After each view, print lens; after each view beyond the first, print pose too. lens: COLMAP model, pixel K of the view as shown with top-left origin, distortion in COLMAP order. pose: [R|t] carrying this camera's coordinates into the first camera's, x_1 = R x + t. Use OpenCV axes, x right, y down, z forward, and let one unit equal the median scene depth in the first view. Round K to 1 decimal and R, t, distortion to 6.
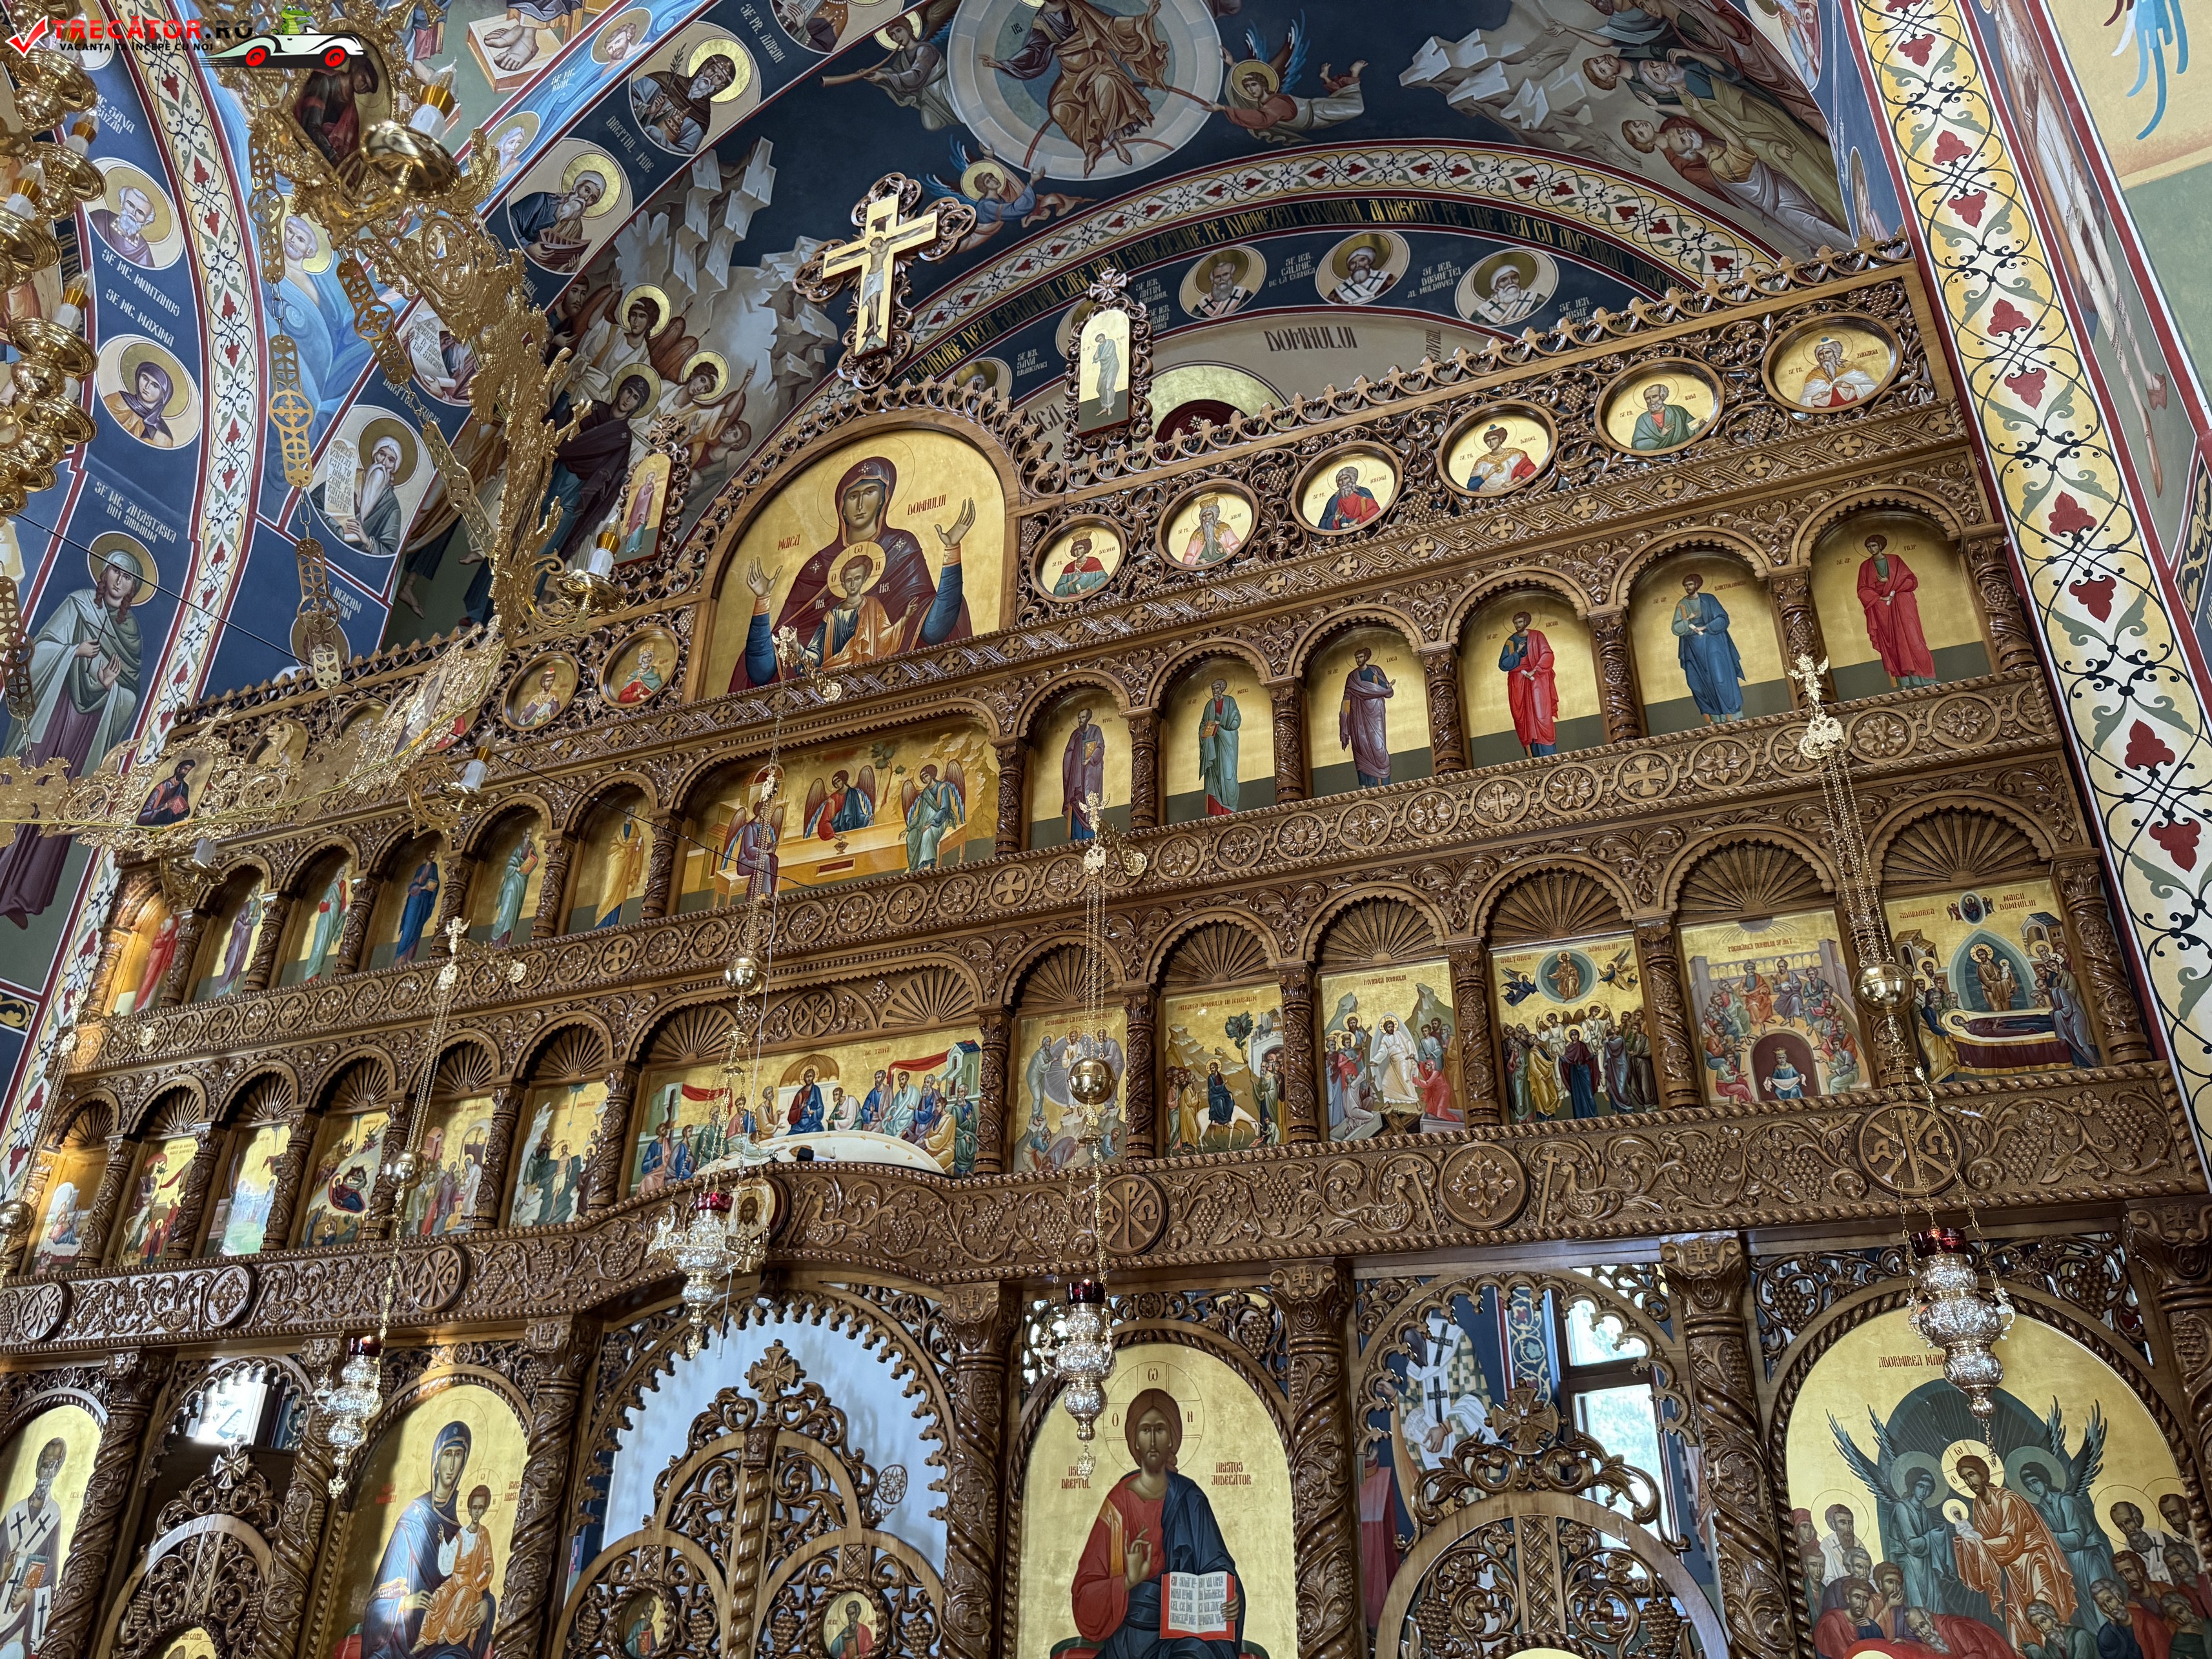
lens RADIAL K [[1568.9, 0, 1101.3], [0, 1568.9, 827.9], [0, 0, 1]] dist [0.068289, -0.099689]
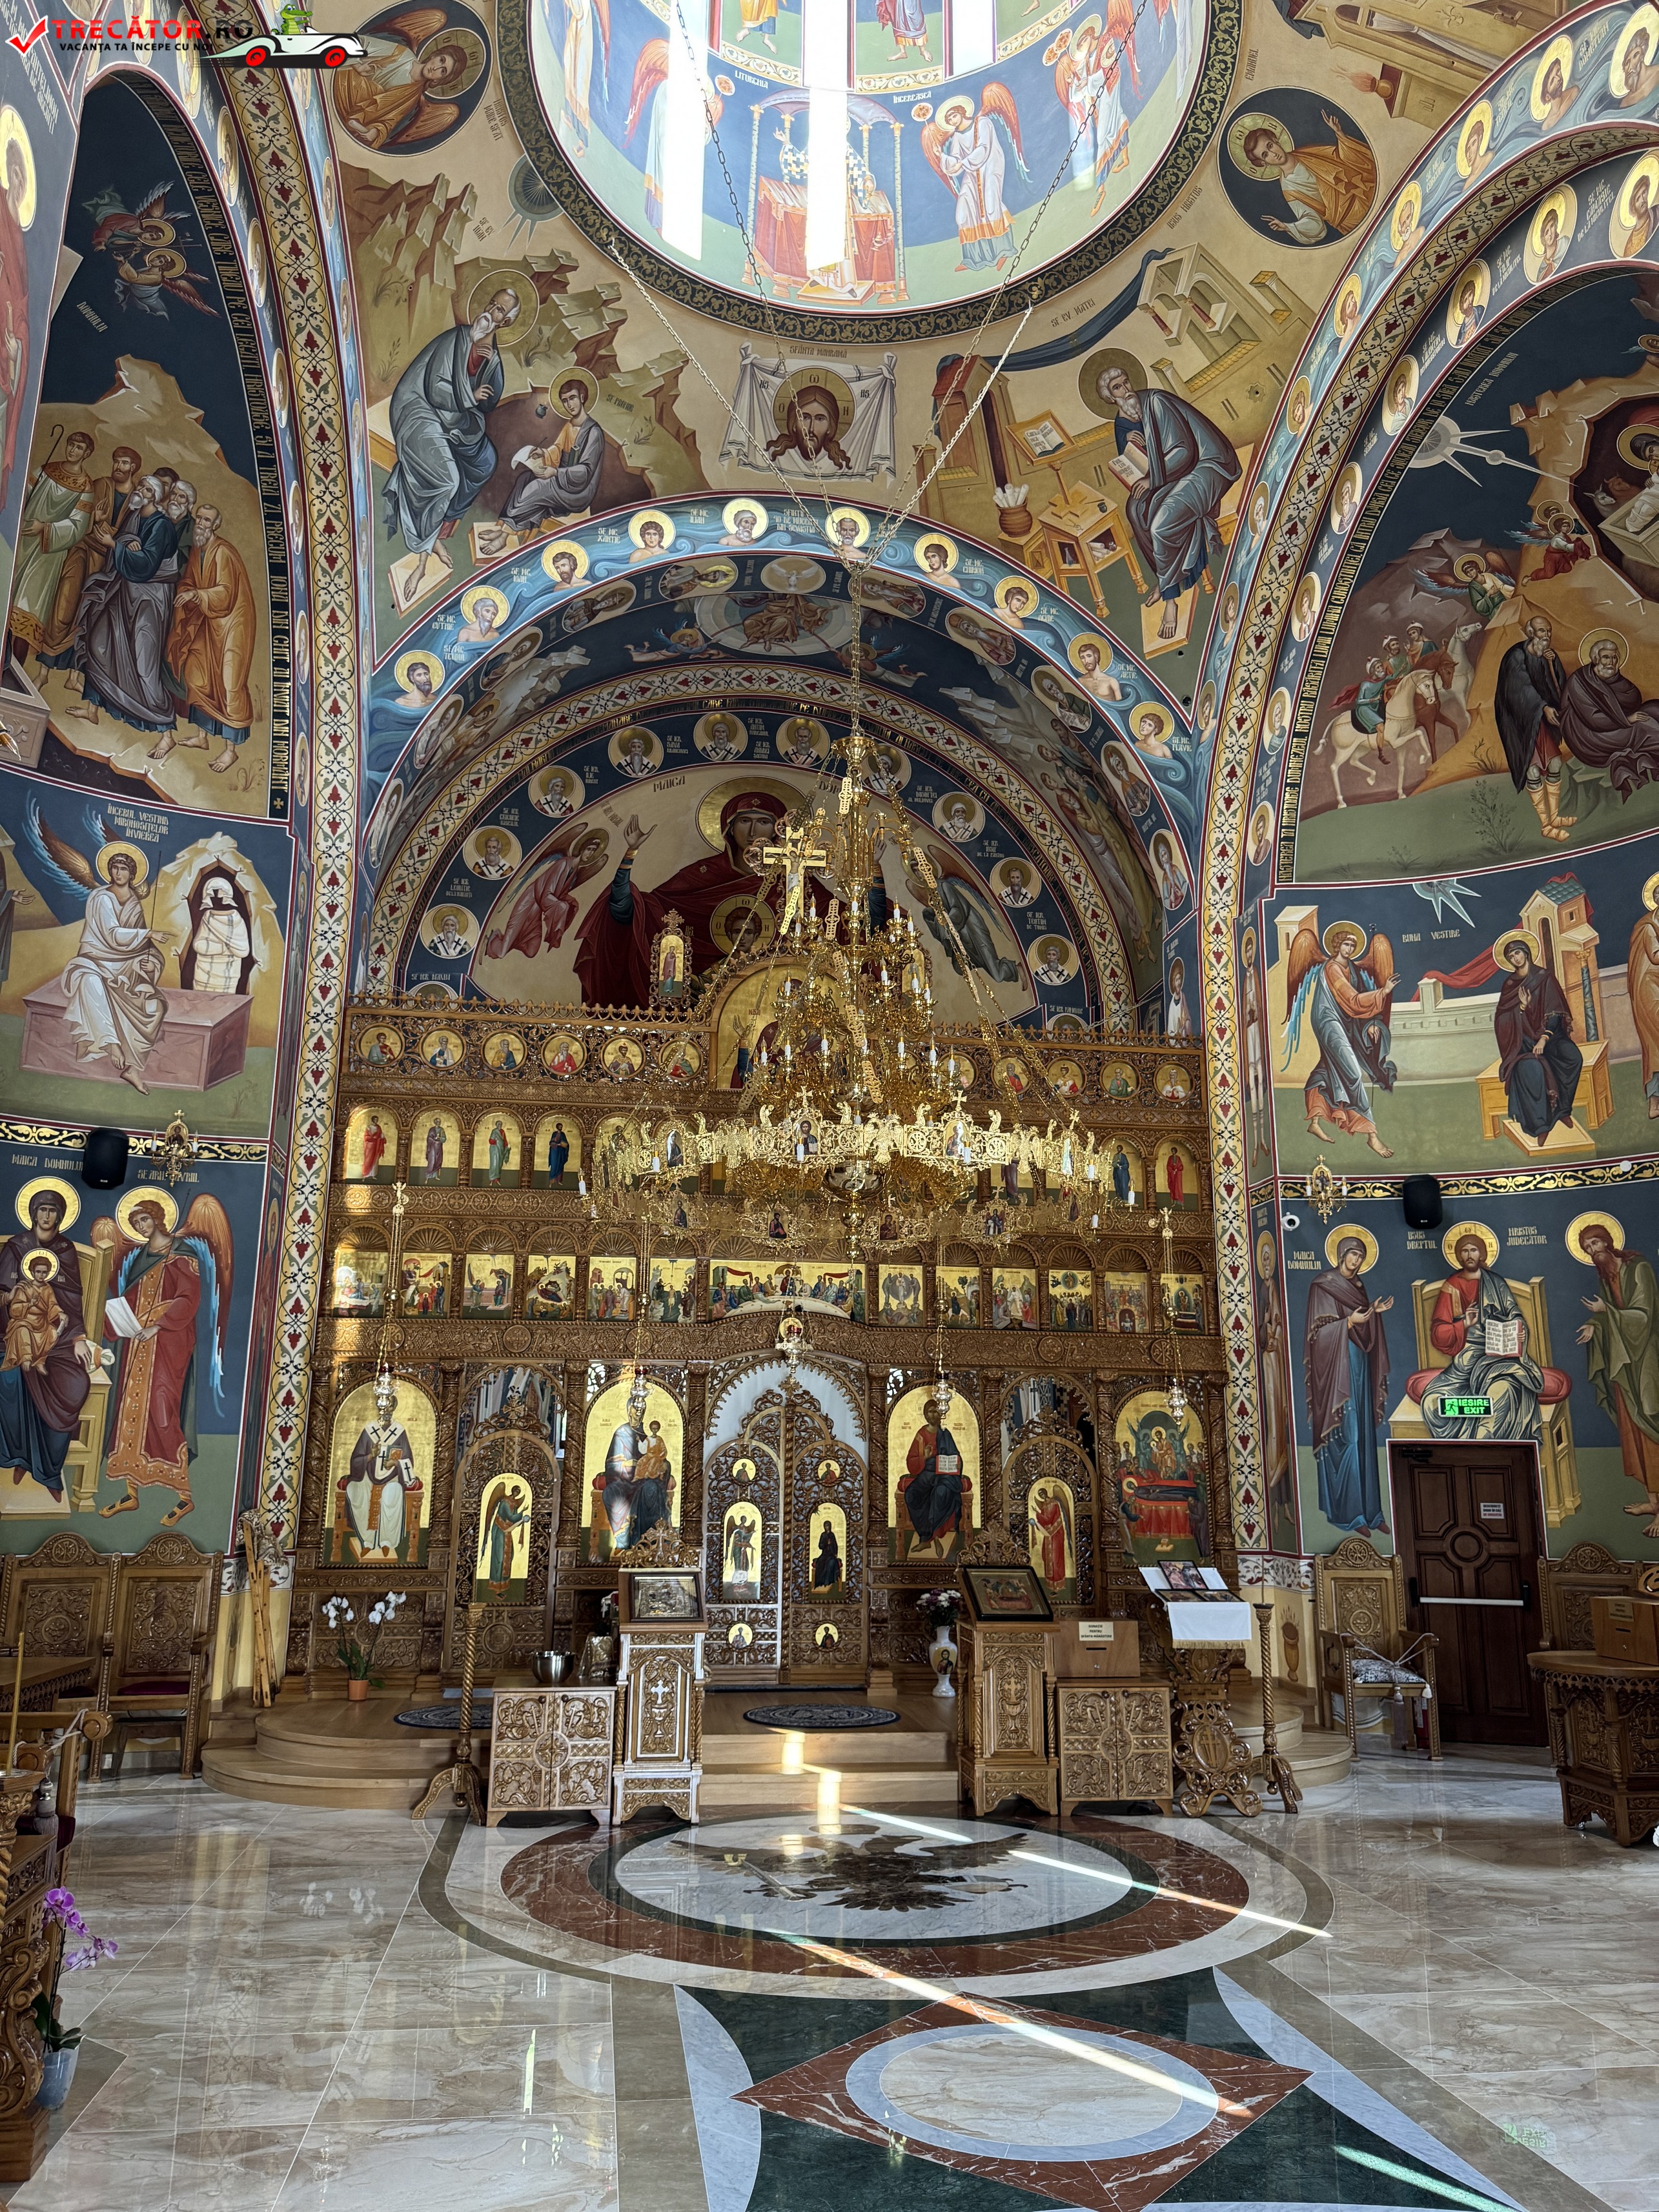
lens RADIAL K [[1552.6, 0, 823.7], [0, 1552.6, 1108.1], [0, 0, 1]] dist [0.146808, -0.269012]
pose [[0.848051, 0.111186, 0.518119, -1.548277], [-0.237708, 0.953668, 0.184424, -0.604280], [-0.473608, -0.279562, 0.835189, -1.107733]]
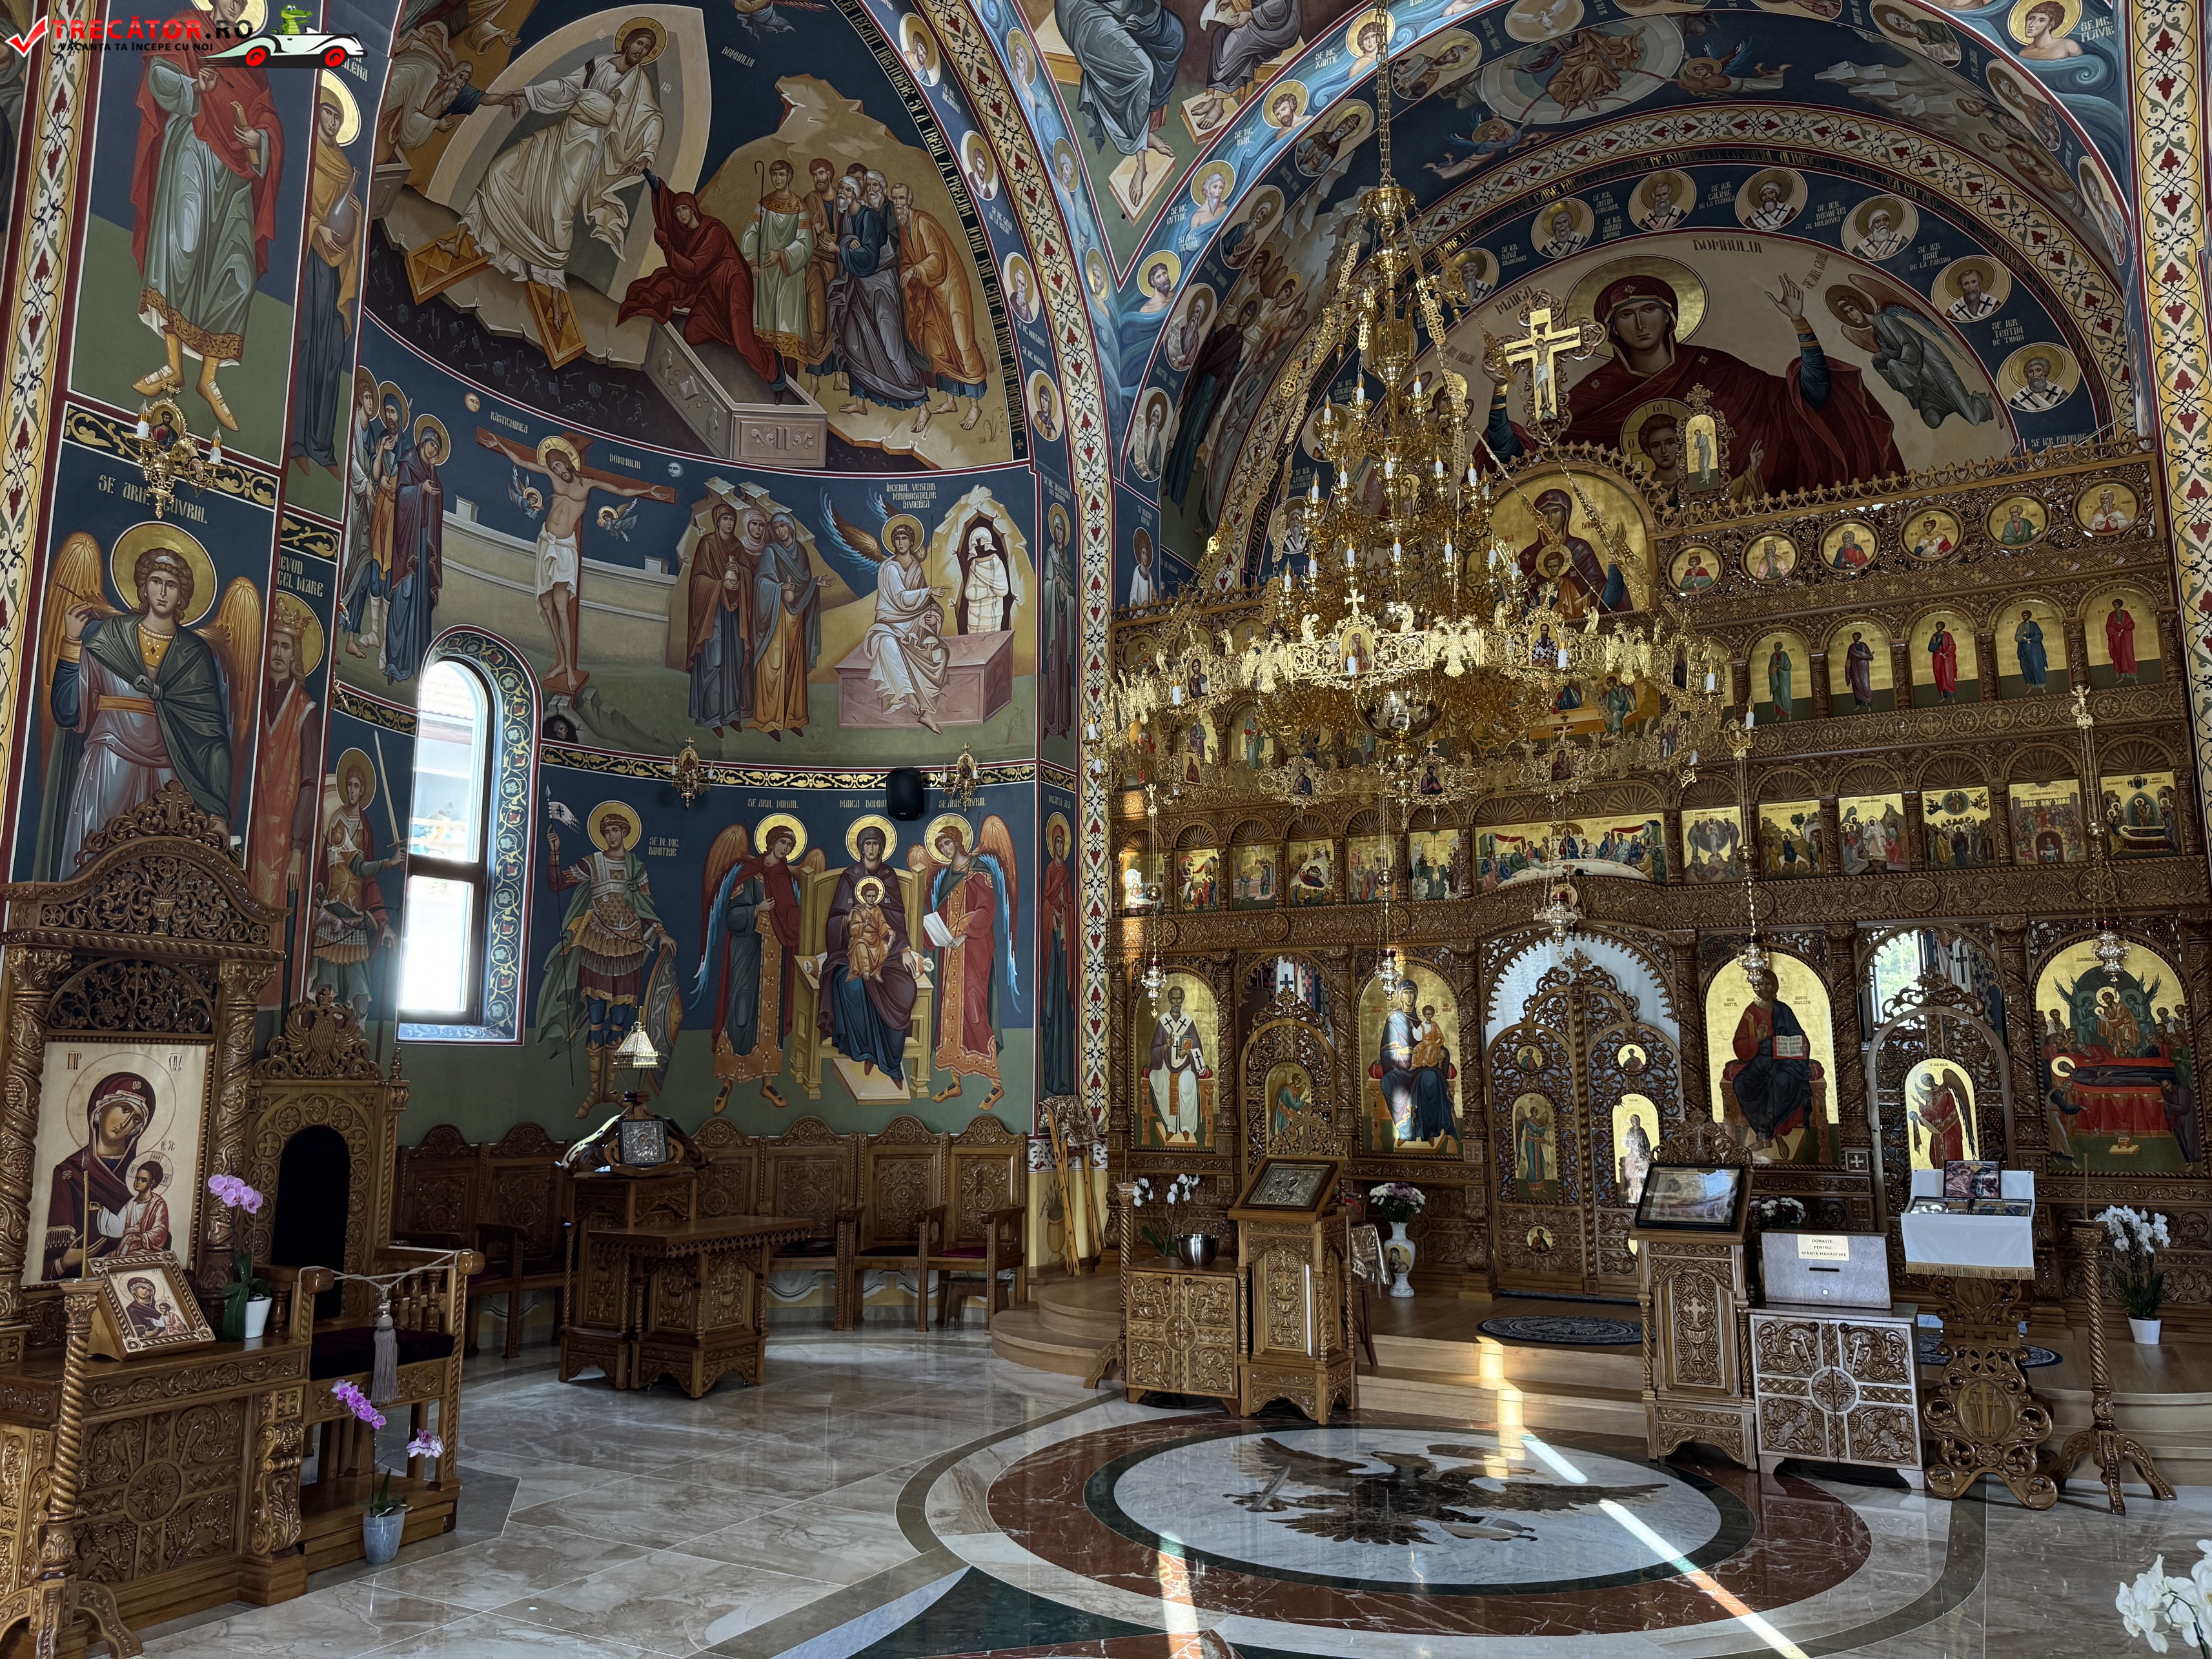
lens RADIAL K [[1550.7, 0, 1107.0], [0, 1550.7, 839.1], [0, 0, 1]] dist [0.047172, -0.067072]
pose [[0.995741, -0.033579, -0.085858, -0.673063], [0.059146, 0.947067, 0.315540, -0.583375], [0.070718, -0.319275, 0.945020, -1.148794]]
